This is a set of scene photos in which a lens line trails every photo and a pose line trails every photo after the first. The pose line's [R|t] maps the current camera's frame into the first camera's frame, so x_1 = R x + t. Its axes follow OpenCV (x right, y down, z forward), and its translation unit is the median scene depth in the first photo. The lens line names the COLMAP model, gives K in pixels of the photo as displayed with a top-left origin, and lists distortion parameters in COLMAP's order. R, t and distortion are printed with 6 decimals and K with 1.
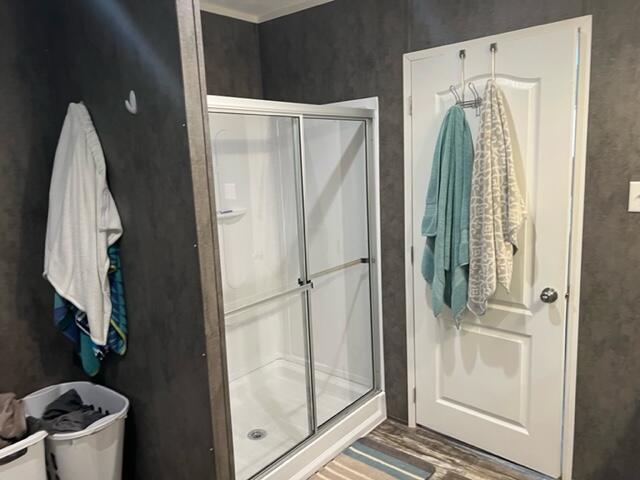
lens RADIAL K [[478.7, 0, 320.2], [0, 478.7, 247.0], [0, 0, 1]] dist [0.079898, -0.094614]
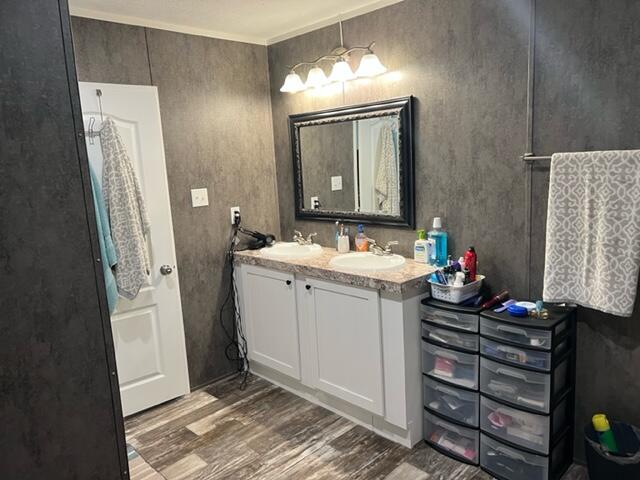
lens RADIAL K [[478.7, 0, 321.2], [0, 478.7, 235.1], [0, 0, 1]] dist [0.079898, -0.094614]
pose [[0.108591, -0.120439, 0.986764, -0.928032], [0.225471, 0.969748, 0.093549, -0.032695], [-0.968179, 0.212328, 0.132461, 0.347497]]
